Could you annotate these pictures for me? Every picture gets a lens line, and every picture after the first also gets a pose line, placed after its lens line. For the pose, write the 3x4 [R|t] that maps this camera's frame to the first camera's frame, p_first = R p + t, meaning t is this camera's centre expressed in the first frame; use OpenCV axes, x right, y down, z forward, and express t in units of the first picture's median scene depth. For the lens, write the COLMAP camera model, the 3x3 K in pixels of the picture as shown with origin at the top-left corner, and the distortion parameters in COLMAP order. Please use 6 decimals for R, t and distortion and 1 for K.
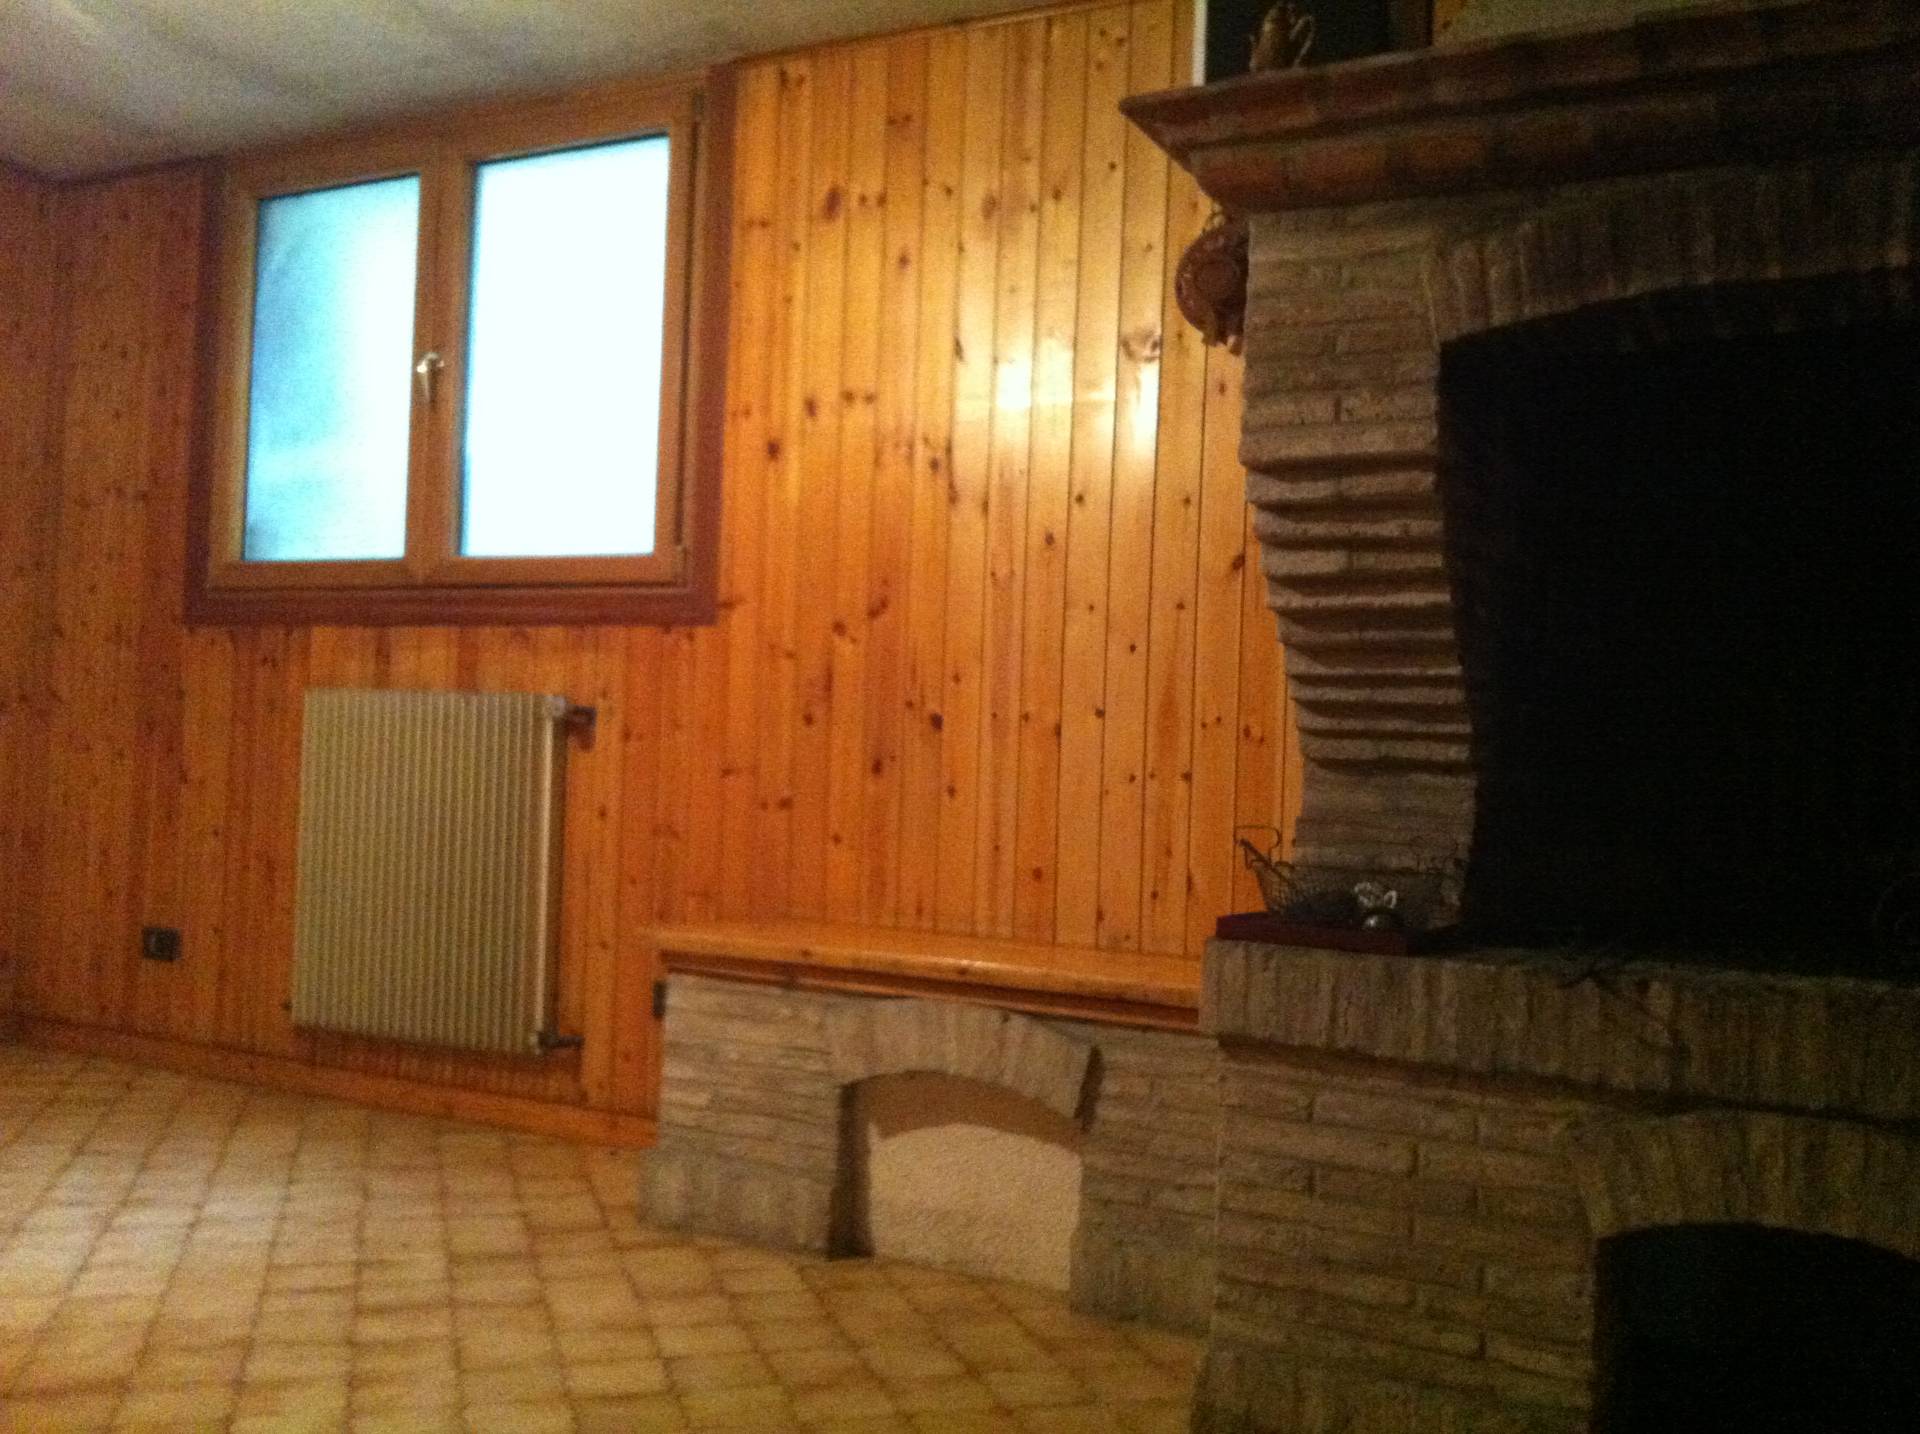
lens RADIAL K [[1825.8, 0, 914.3], [0, 1825.8, 724.8], [0, 0, 1]] dist [0.136717, -0.353291]
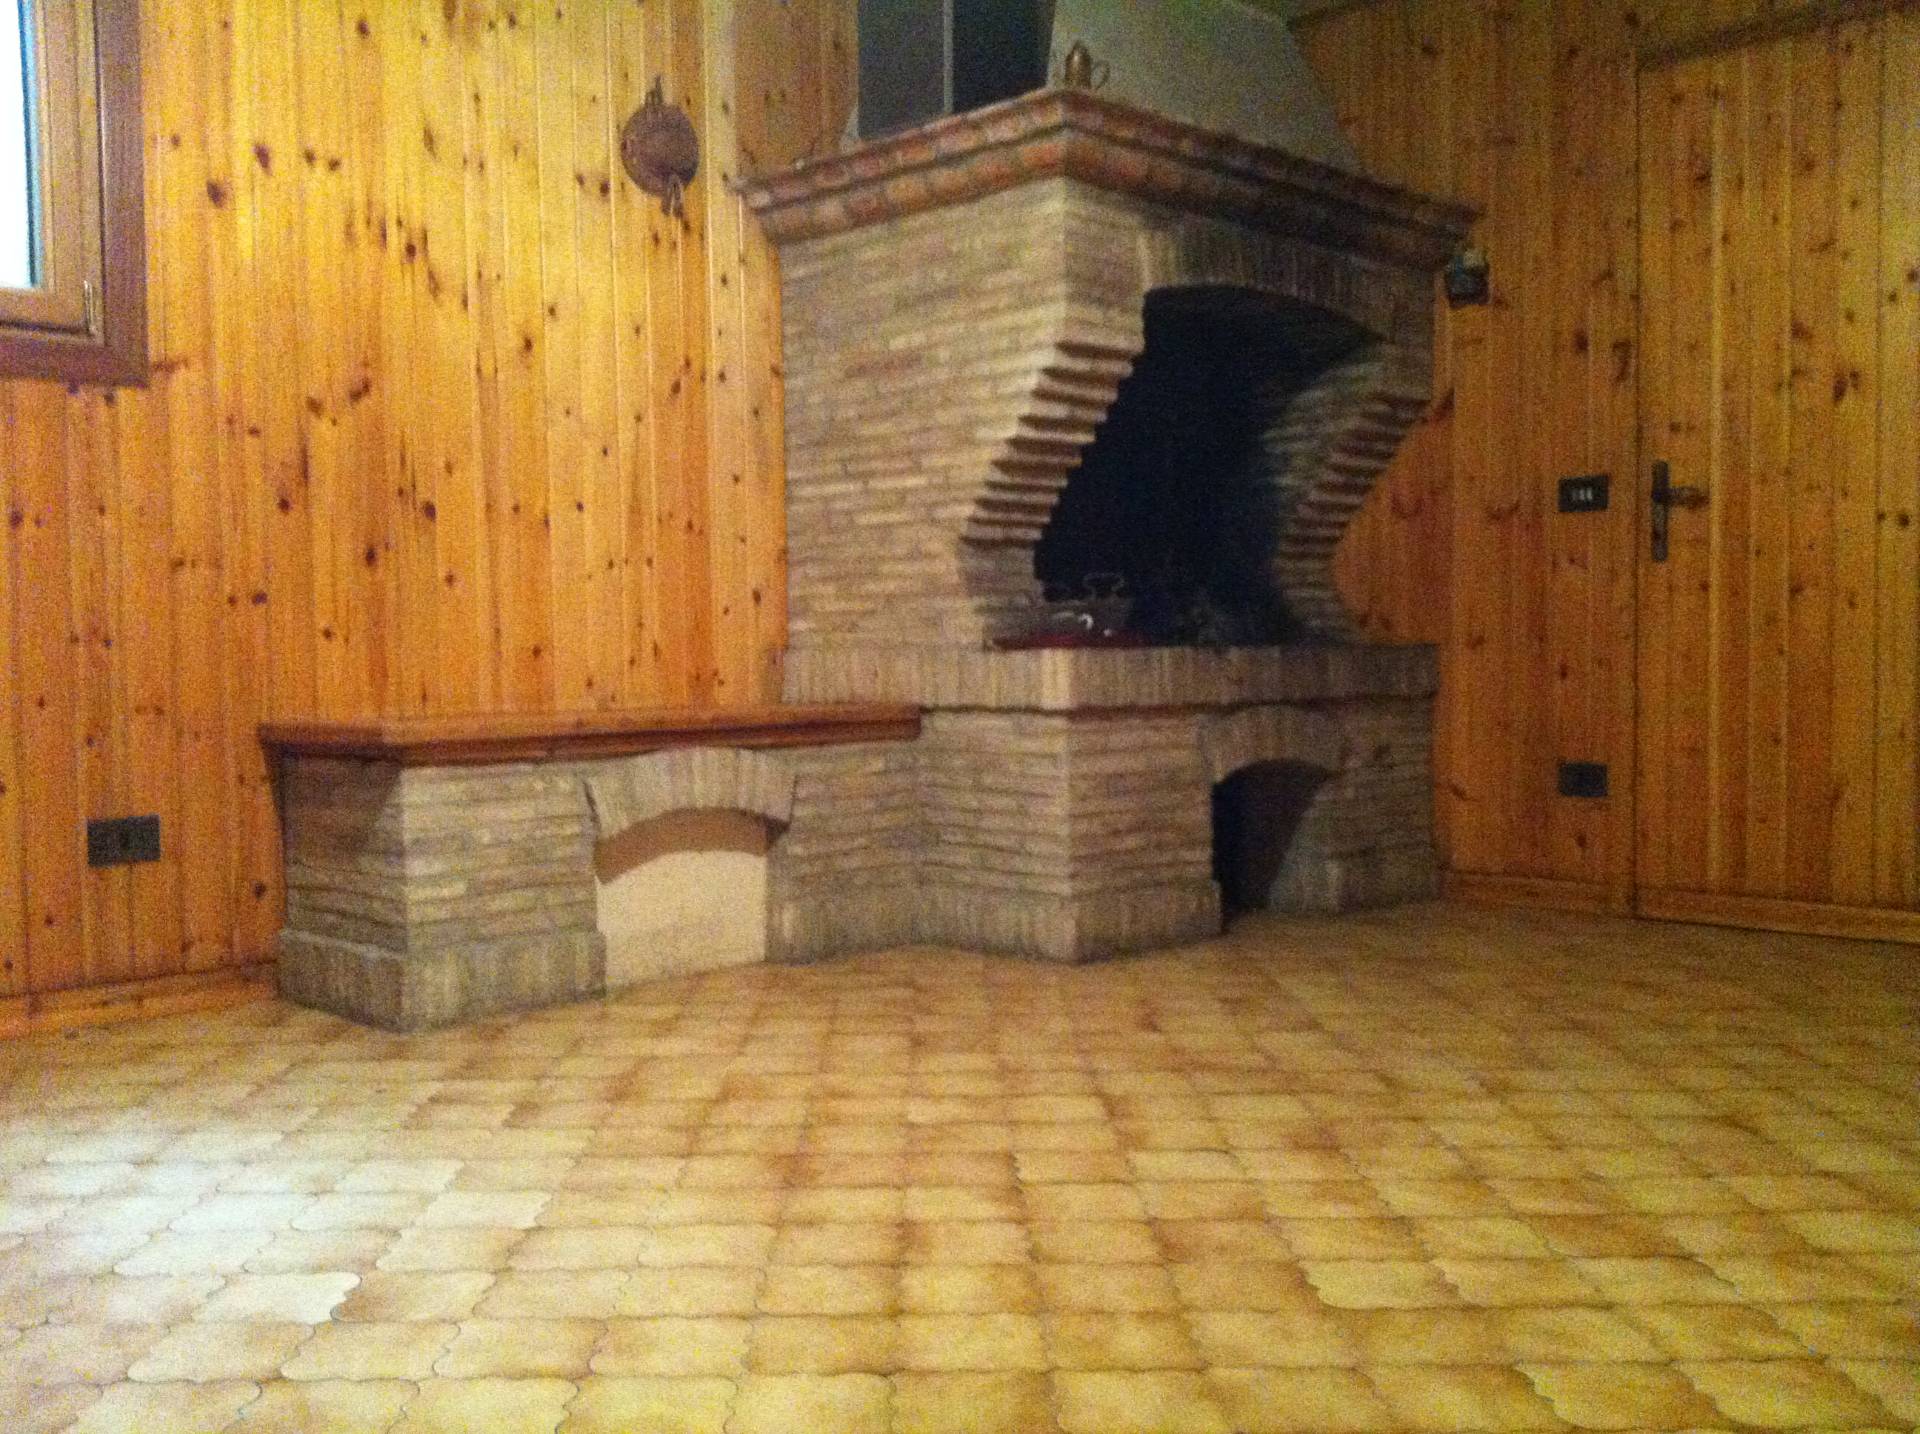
lens RADIAL K [[1825.8, 0, 914.3], [0, 1825.8, 724.8], [0, 0, 1]] dist [0.136717, -0.353291]
pose [[0.278589, -0.084388, 0.956696, -0.905335], [0.004878, 0.996244, 0.086456, 0.029700], [-0.960398, -0.019419, 0.277954, 0.454937]]
